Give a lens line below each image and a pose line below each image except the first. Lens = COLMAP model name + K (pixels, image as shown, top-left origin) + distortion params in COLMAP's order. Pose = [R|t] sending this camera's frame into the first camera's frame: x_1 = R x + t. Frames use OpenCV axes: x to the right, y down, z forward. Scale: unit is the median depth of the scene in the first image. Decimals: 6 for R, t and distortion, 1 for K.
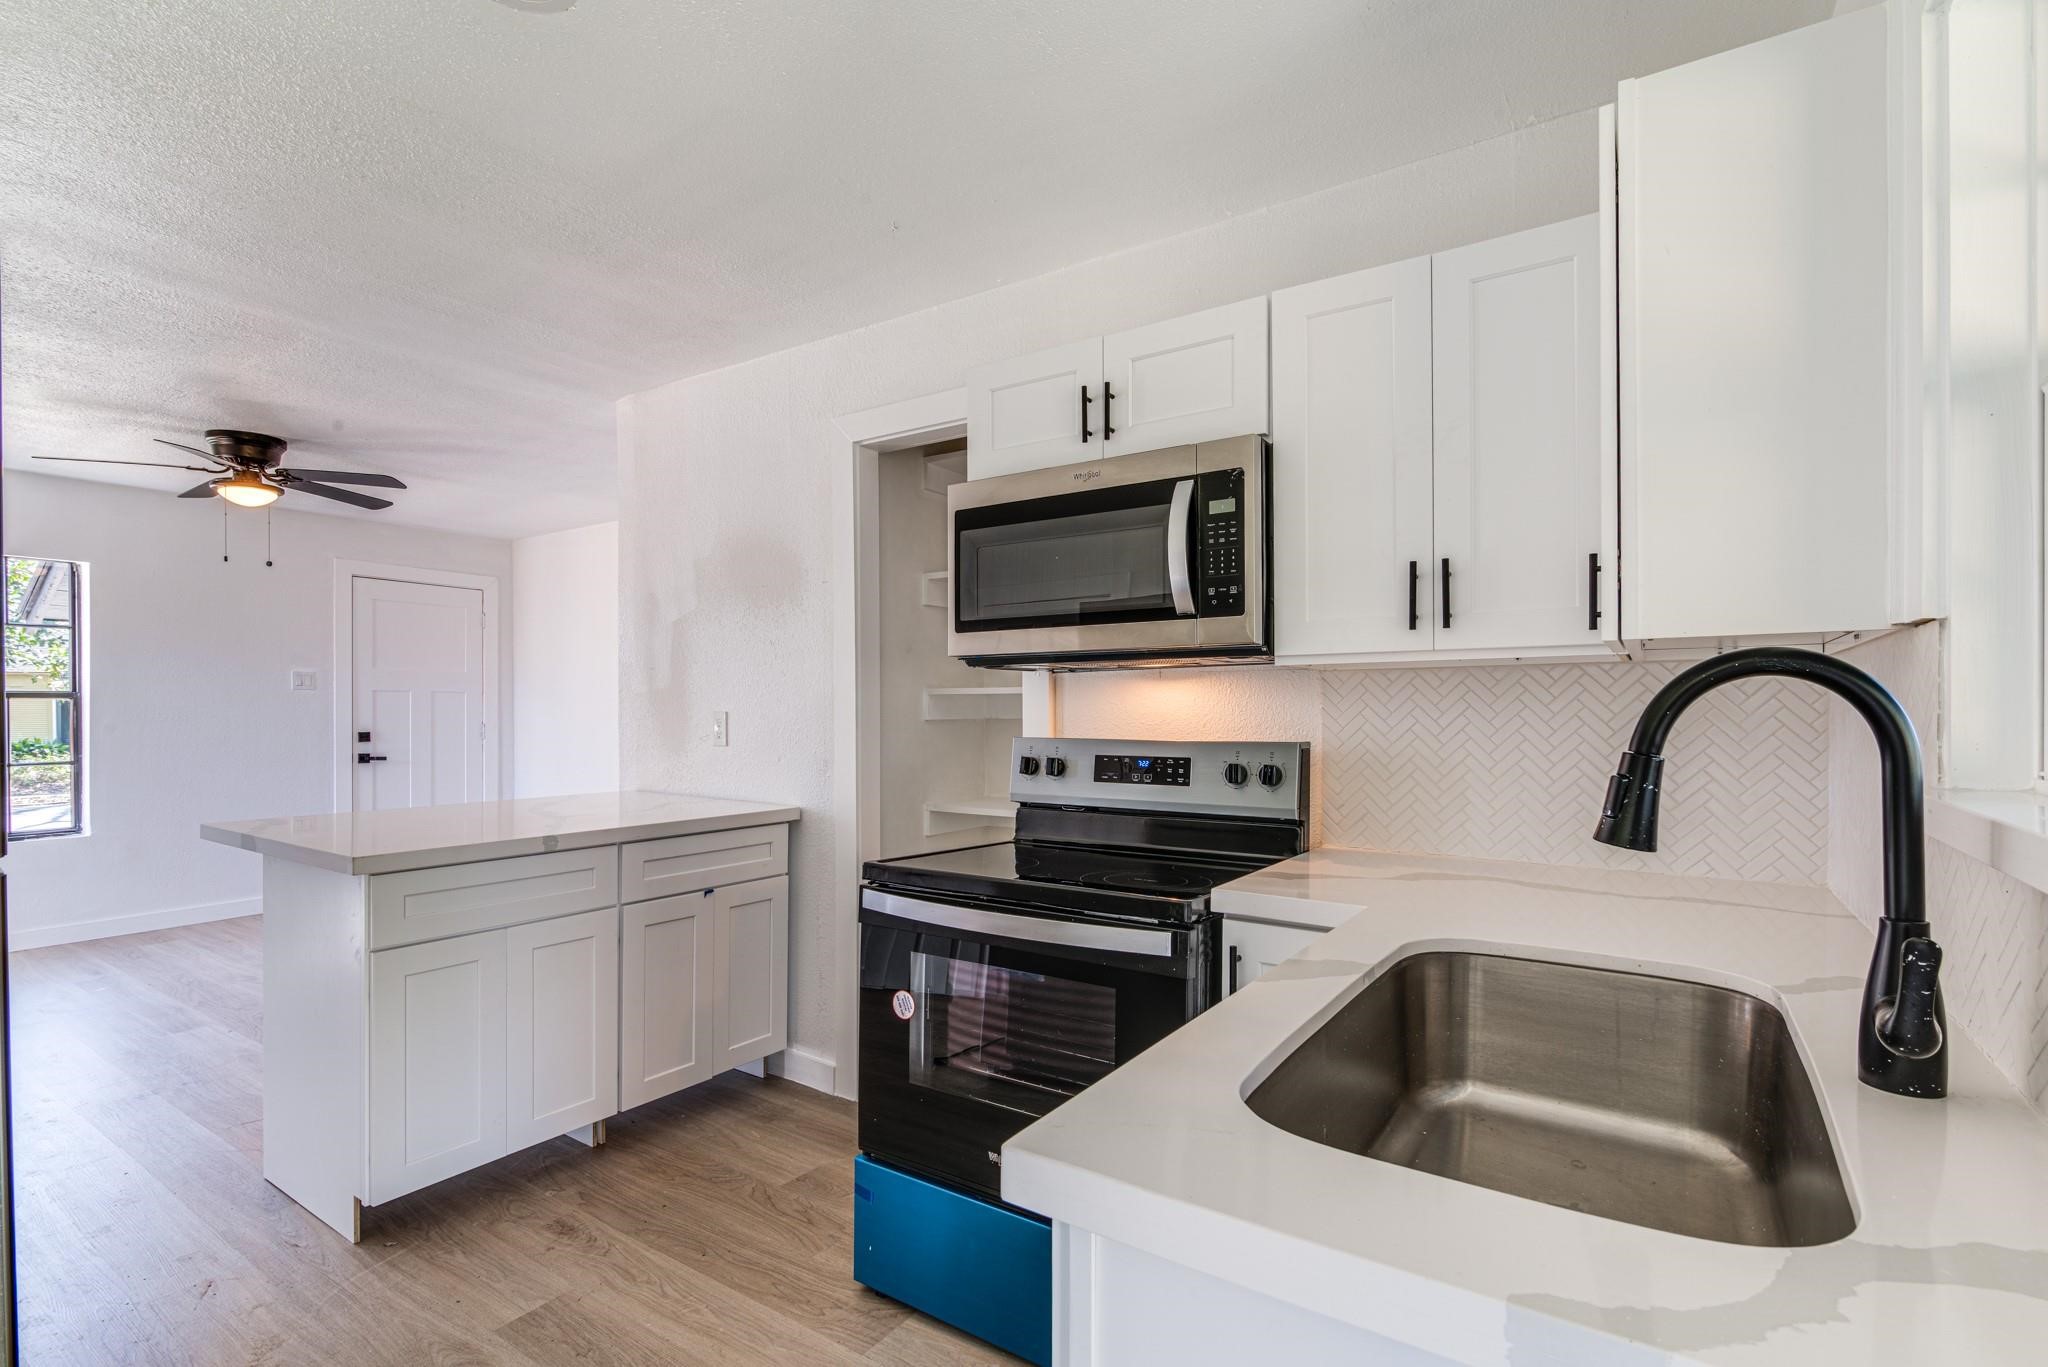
lens RADIAL K [[958.0, 0, 1018.3], [0, 958.0, 707.8], [0, 0, 1]] dist [0.000066, 0.000495]
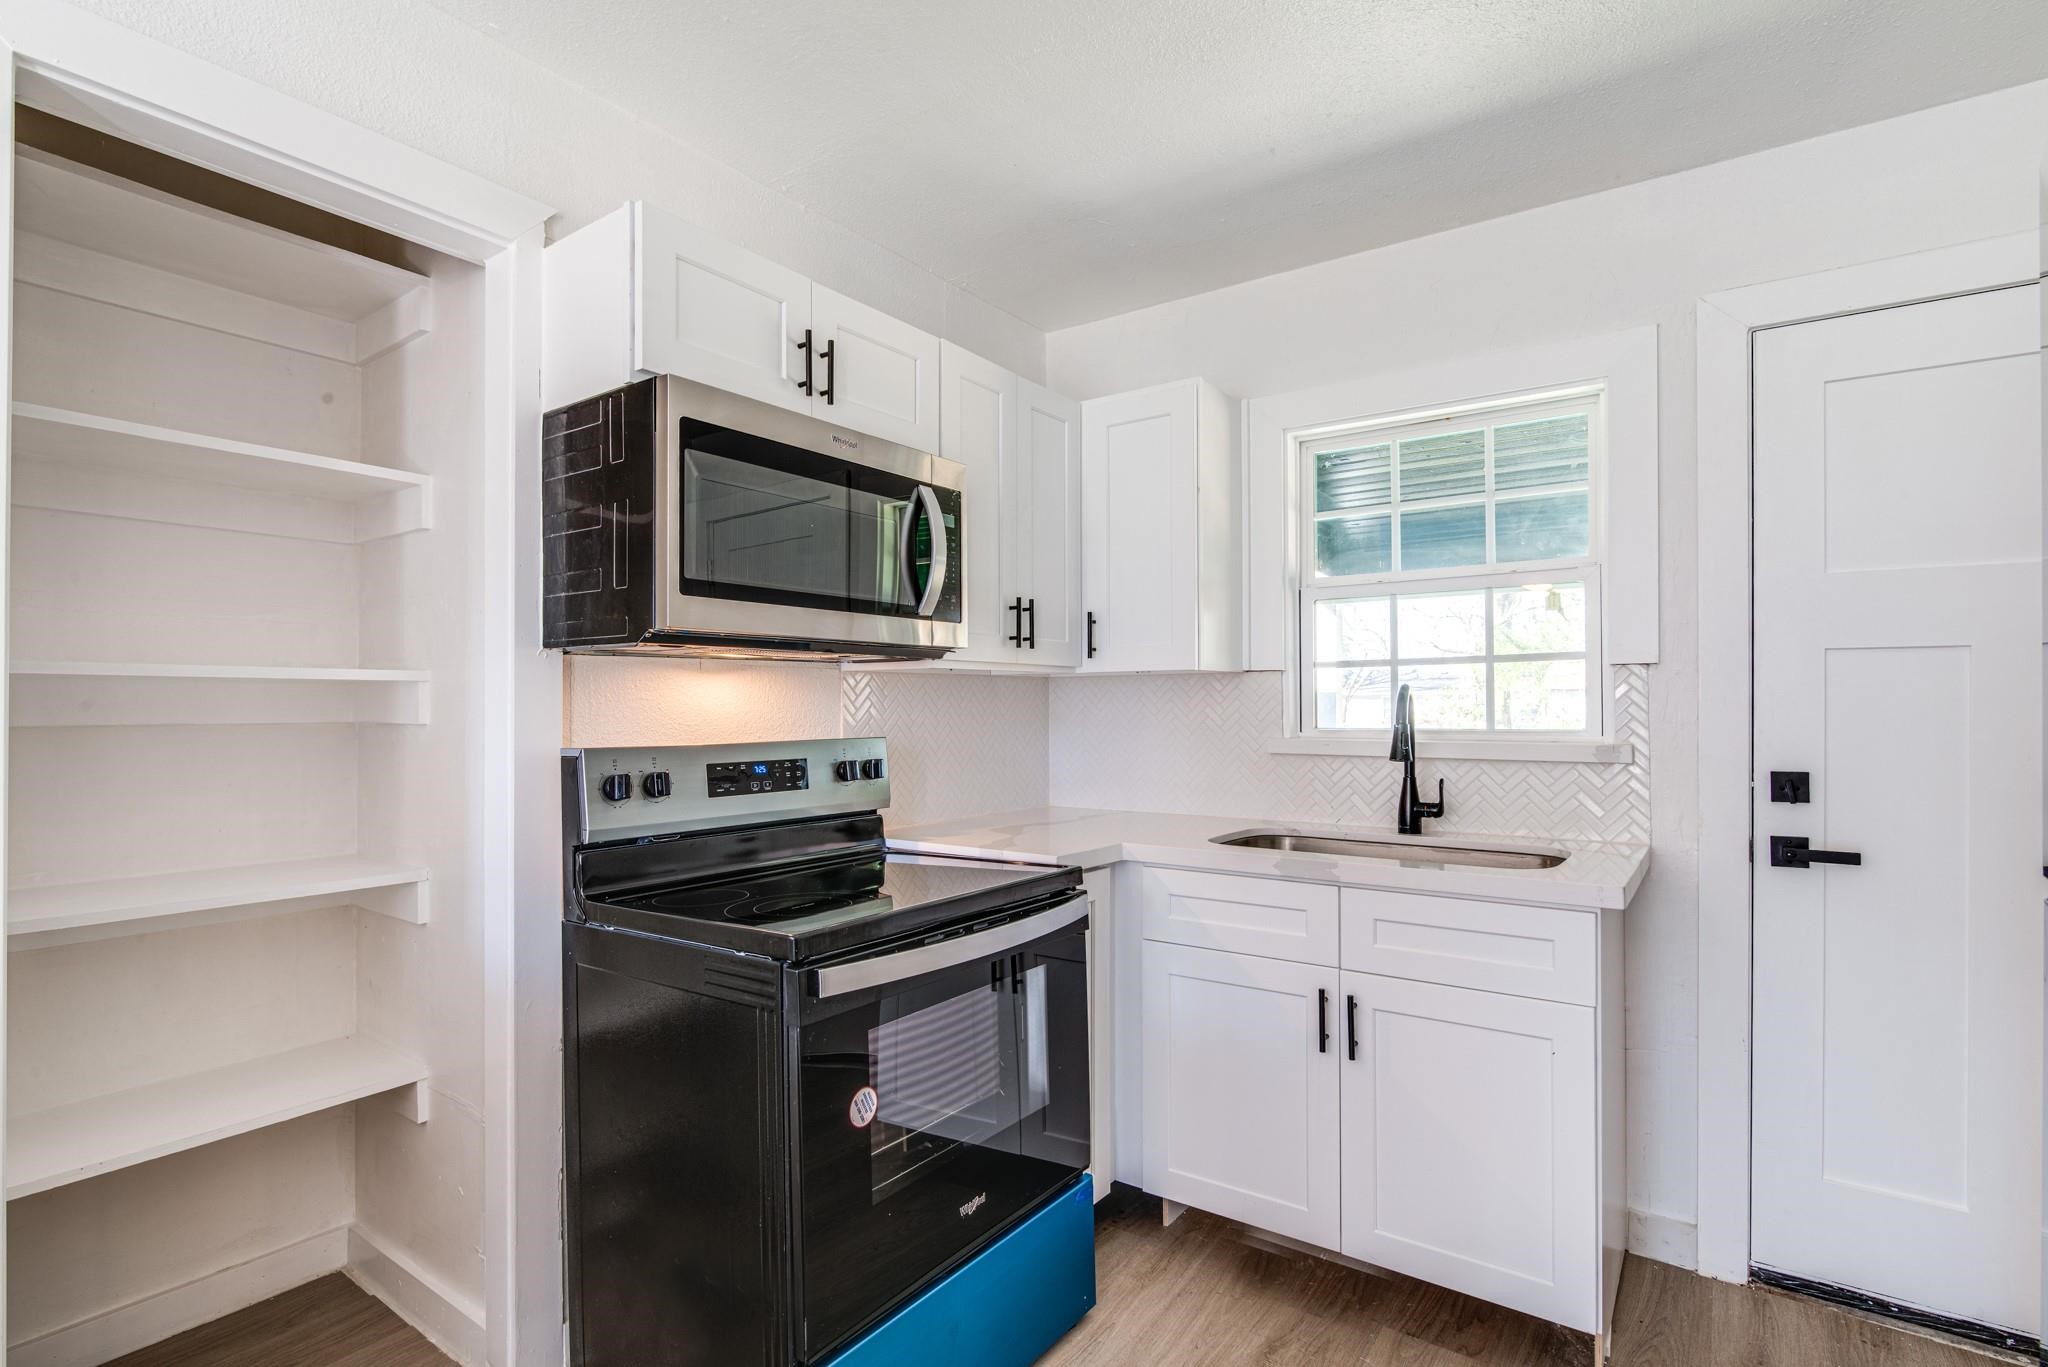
lens RADIAL K [[991.0, 0, 1028.4], [0, 991.0, 691.0], [0, 0, 1]] dist [0.001696, -0.000247]
pose [[0.021806, 0.018105, 0.999598, -0.881027], [0.002264, 0.999833, -0.018158, 0.004774], [-0.999760, 0.002660, 0.021762, 0.853855]]
